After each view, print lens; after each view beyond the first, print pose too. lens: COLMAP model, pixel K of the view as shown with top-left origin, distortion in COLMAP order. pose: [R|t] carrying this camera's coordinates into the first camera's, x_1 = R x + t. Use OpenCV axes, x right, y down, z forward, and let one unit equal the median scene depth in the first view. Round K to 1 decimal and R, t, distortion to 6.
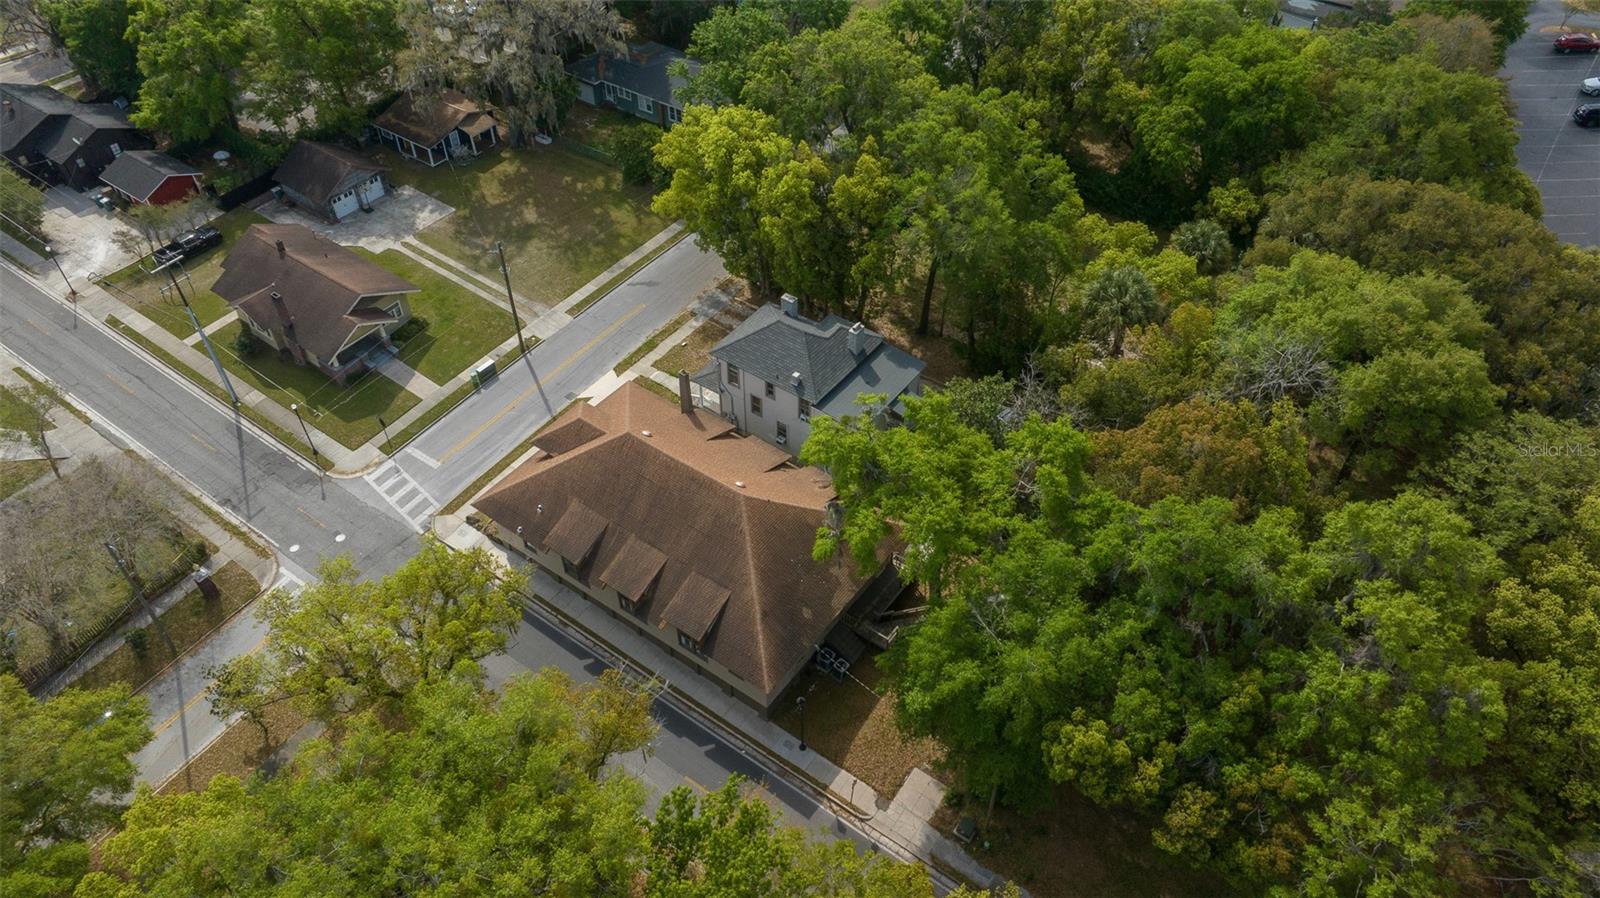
lens RADIAL K [[1114.1, 0, 795.1], [0, 1114.1, 450.8], [0, 0, 1]] dist [-0.035688, 0.025080]
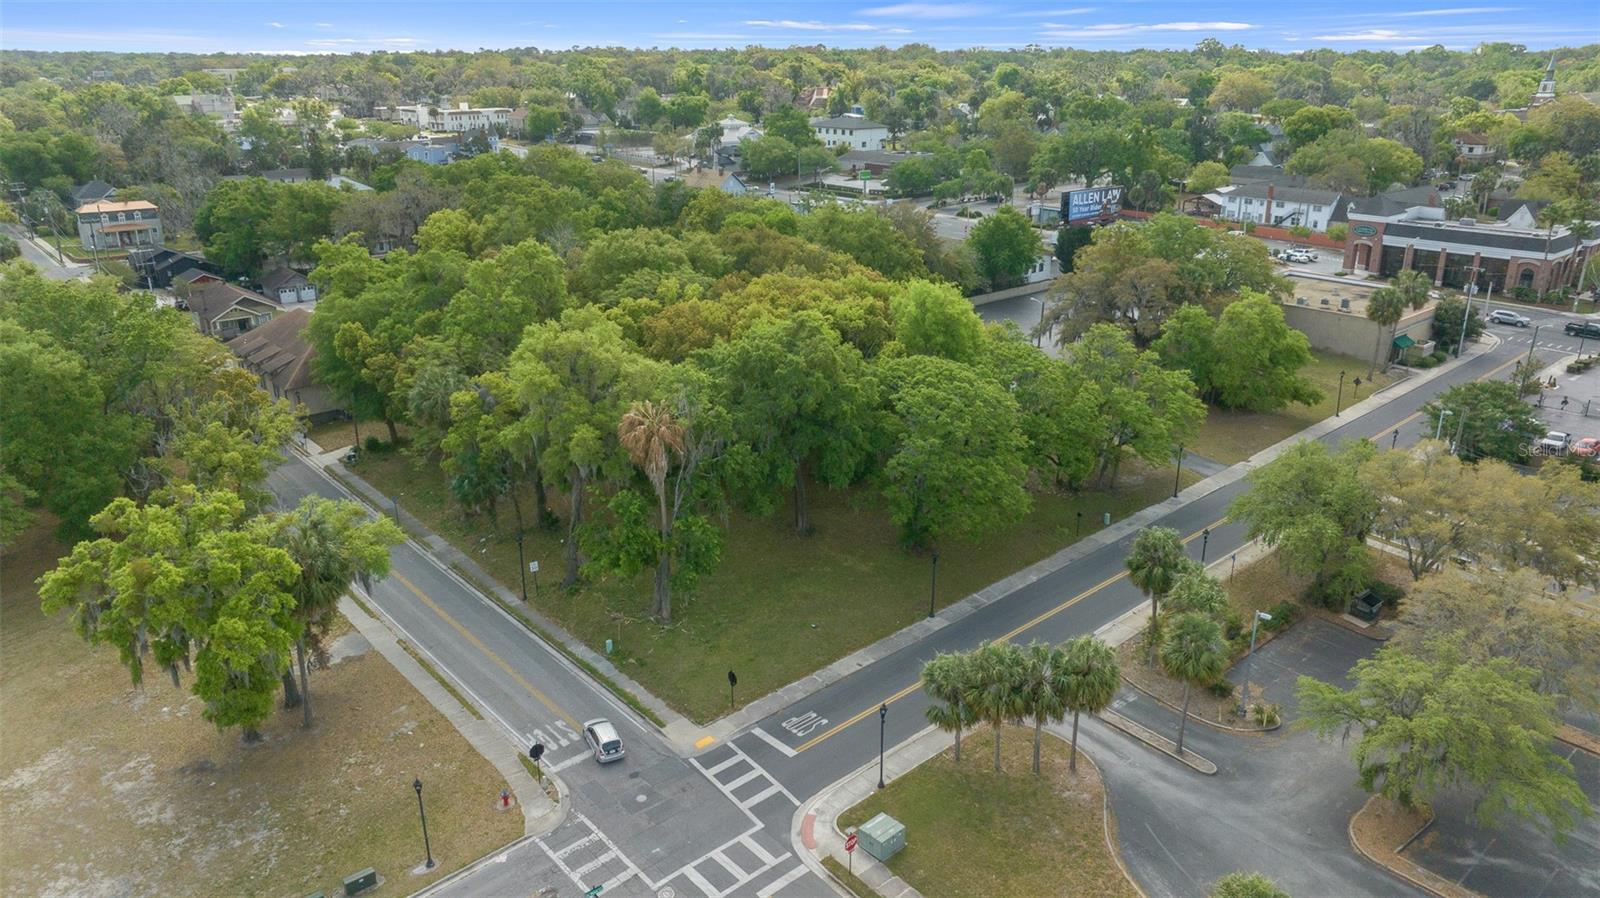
lens RADIAL K [[1114.1, 0, 802.0], [0, 1114.1, 453.6], [0, 0, 1]] dist [-0.035688, 0.025080]
pose [[0.975226, 0.080612, -0.206001, 0.827115], [-0.160737, 0.898026, -0.409527, 0.637164], [0.151981, 0.432494, 0.888736, -0.327606]]
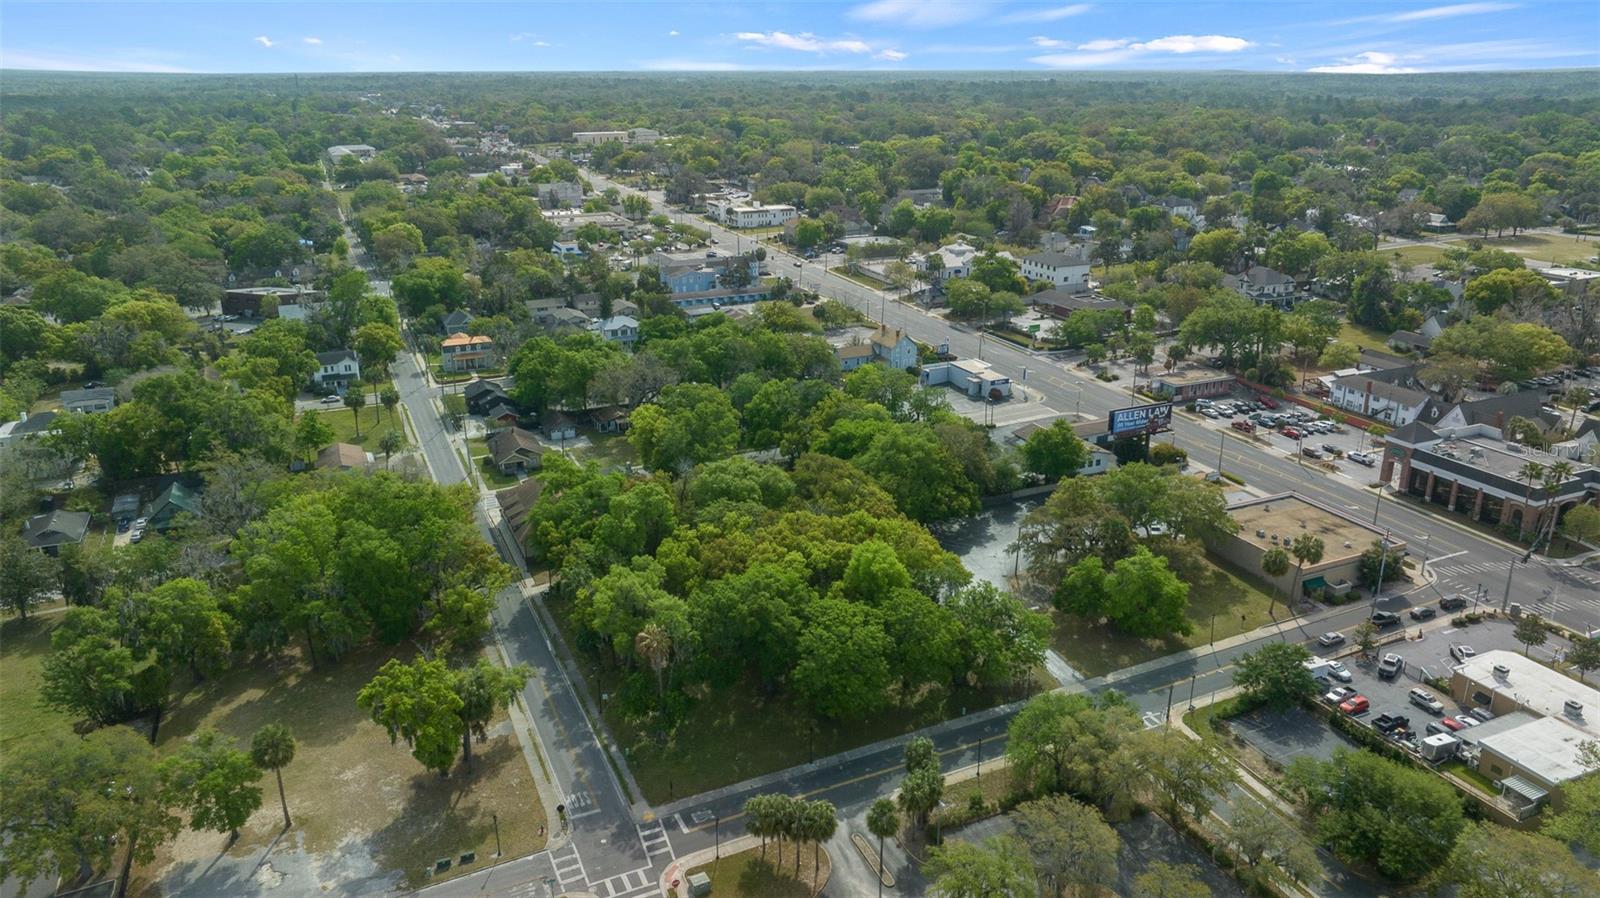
lens RADIAL K [[1114.1, 0, 798.0], [0, 1114.1, 455.4], [0, 0, 1]] dist [-0.035688, 0.025080]
pose [[0.865352, 0.164954, -0.473241, 1.389046], [-0.352689, 0.871314, -0.341206, 0.531110], [0.356058, 0.462170, 0.812171, -0.896943]]
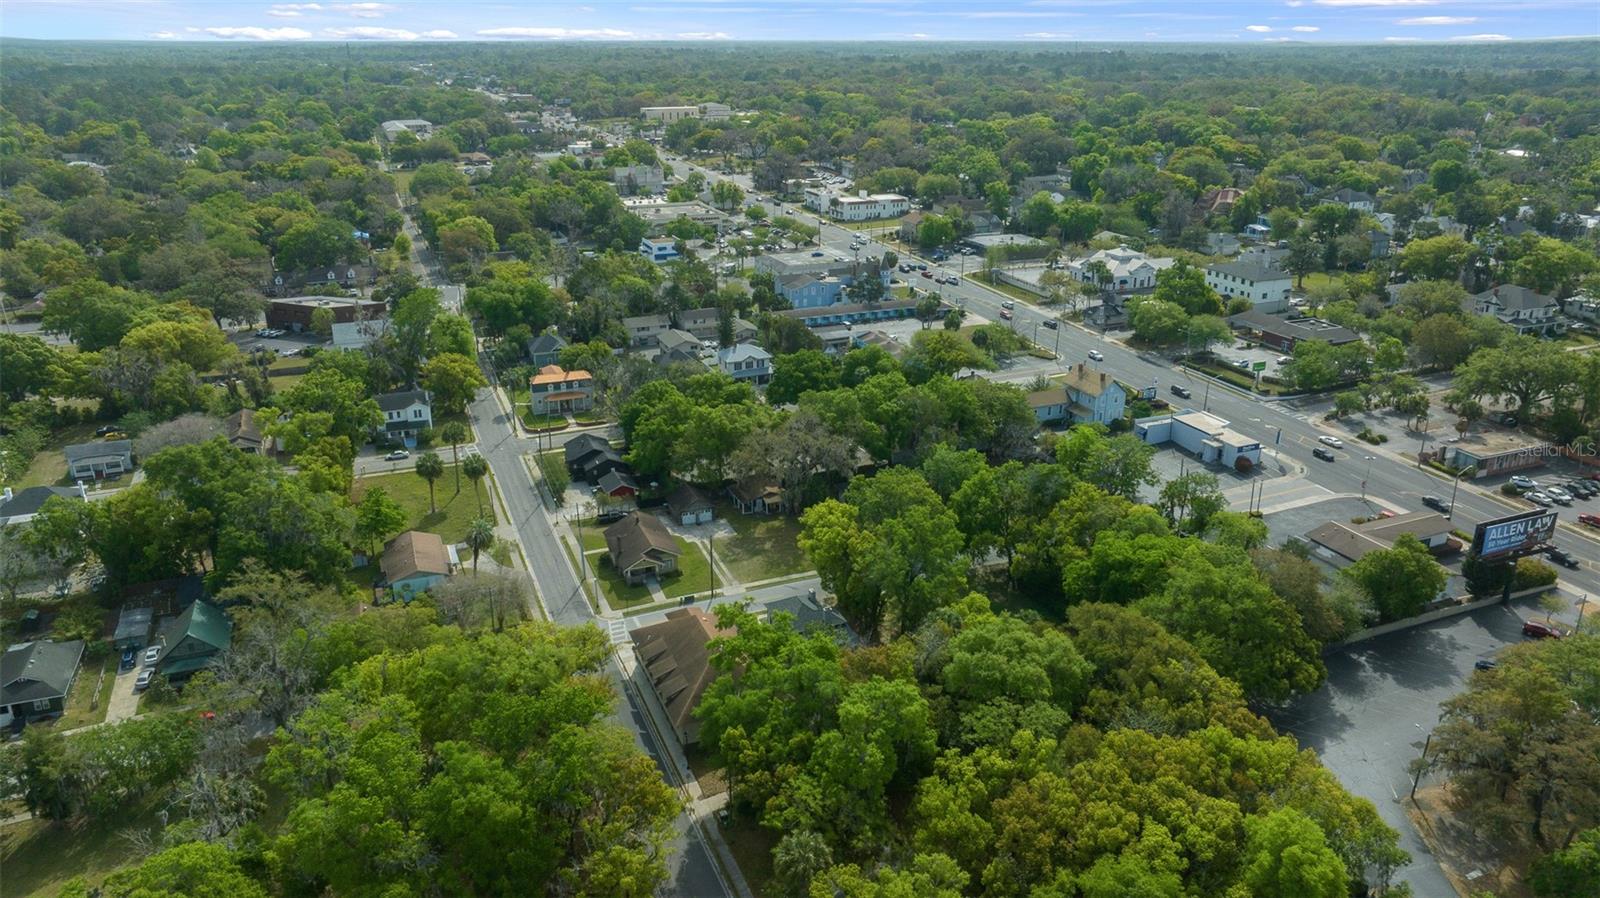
lens RADIAL K [[1114.1, 0, 806.8], [0, 1114.1, 443.3], [0, 0, 1]] dist [-0.035688, 0.025080]
pose [[0.848406, 0.181891, -0.497115, 0.779872], [-0.372889, 0.871912, -0.317368, 0.222251], [0.375715, 0.454626, 0.807560, -0.595651]]
